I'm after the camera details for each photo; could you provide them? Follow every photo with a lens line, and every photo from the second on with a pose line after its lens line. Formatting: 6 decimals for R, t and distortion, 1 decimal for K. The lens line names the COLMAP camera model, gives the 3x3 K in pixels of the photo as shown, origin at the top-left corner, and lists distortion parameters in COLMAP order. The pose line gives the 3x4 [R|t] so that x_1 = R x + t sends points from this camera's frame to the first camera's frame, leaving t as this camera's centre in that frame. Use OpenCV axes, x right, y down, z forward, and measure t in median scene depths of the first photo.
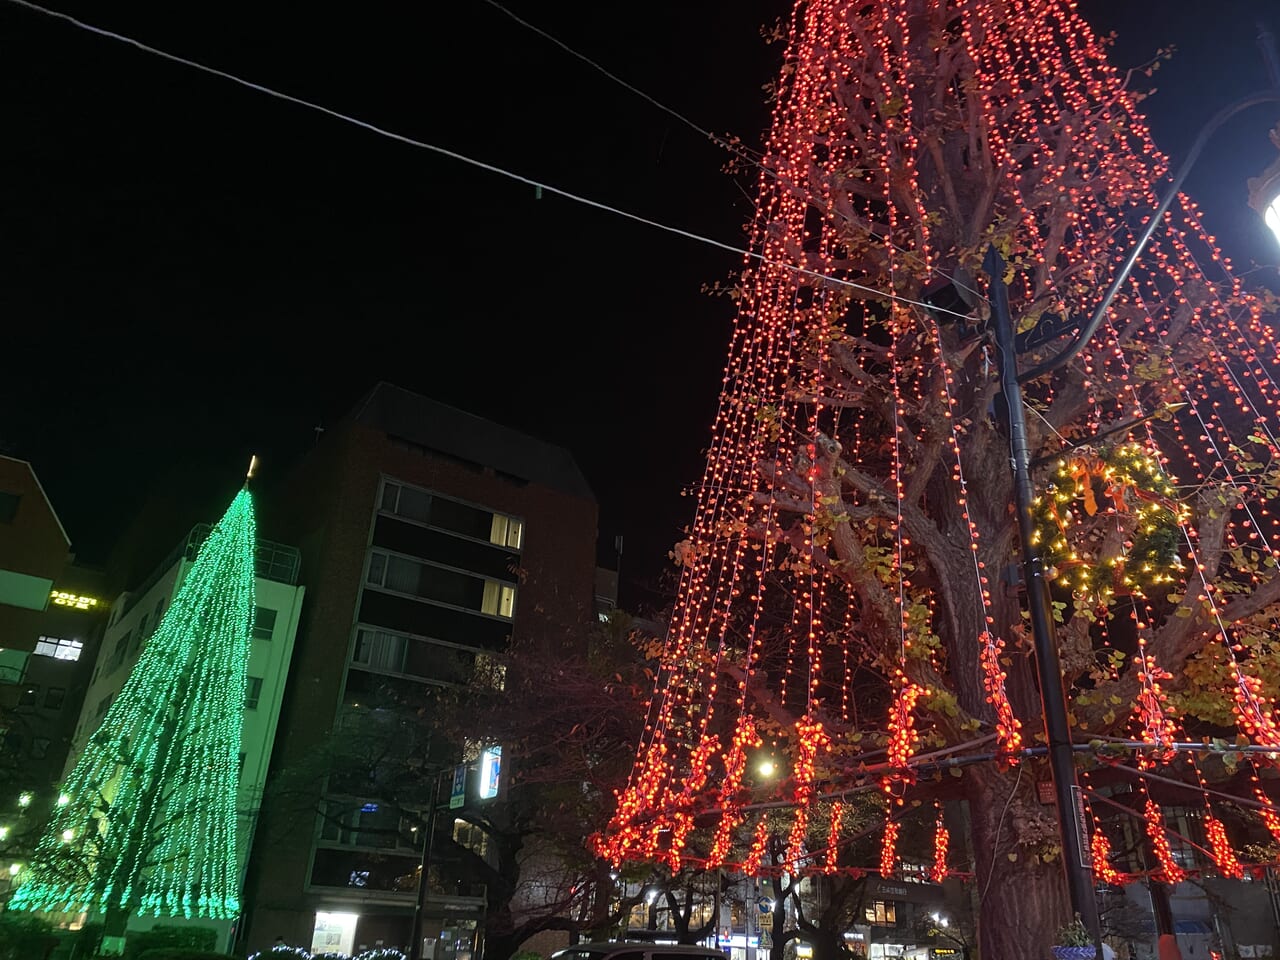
lens RADIAL K [[982.5, 0, 640.0], [0, 982.5, 480.0], [0, 0, 1]] dist [0.001465, 0.000514]
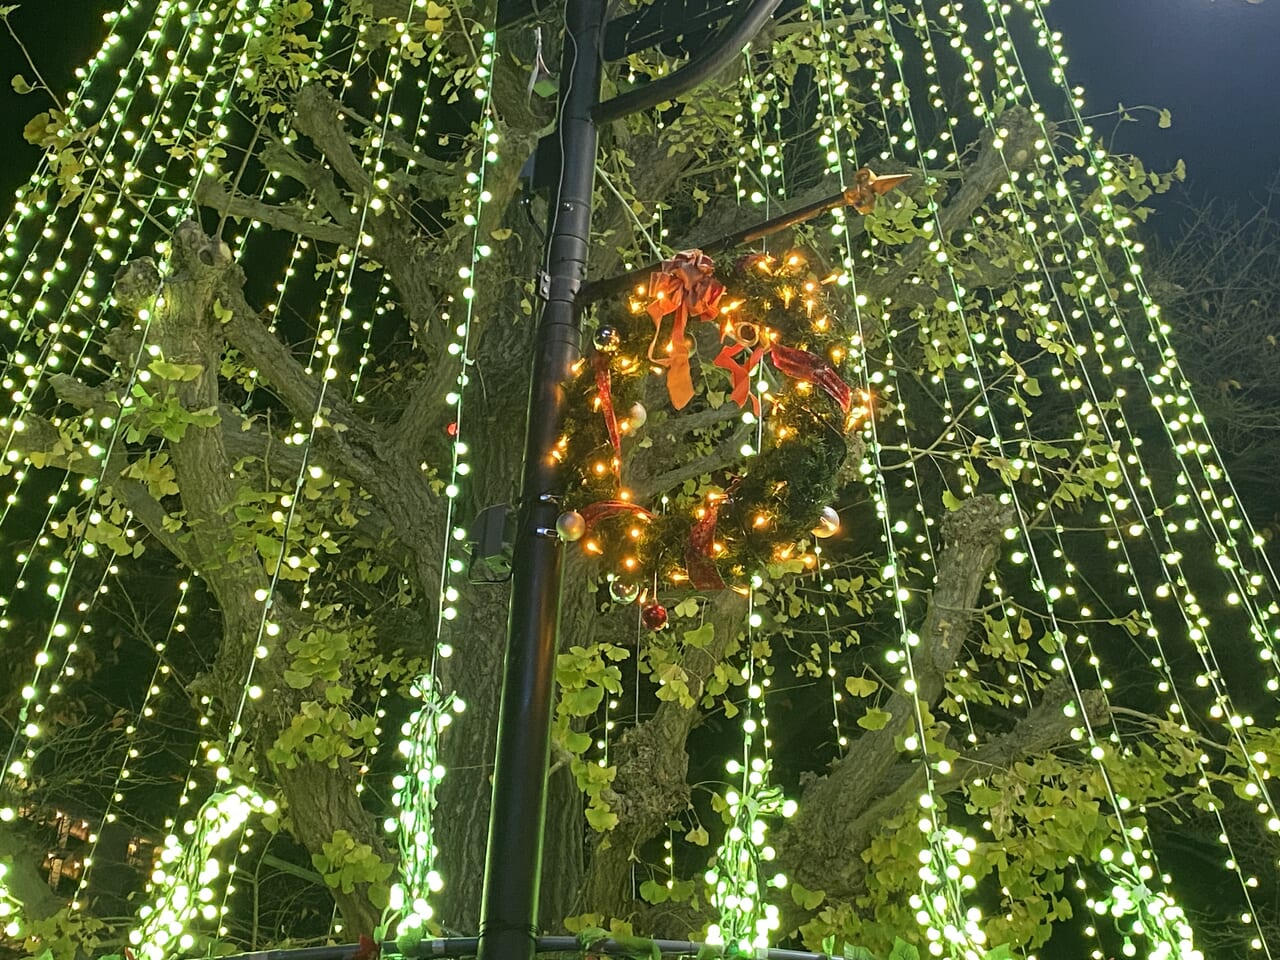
lens RADIAL K [[1809.4, 0, 640.0], [0, 1809.4, 480.0], [0, 0, 1]] dist [0.122484, -0.007369]
pose [[0.941165, 0.171345, 0.291290, 0.213220], [-0.158150, 0.985040, -0.068443, 0.120731], [-0.298660, 0.018349, 0.954183, 0.245174]]
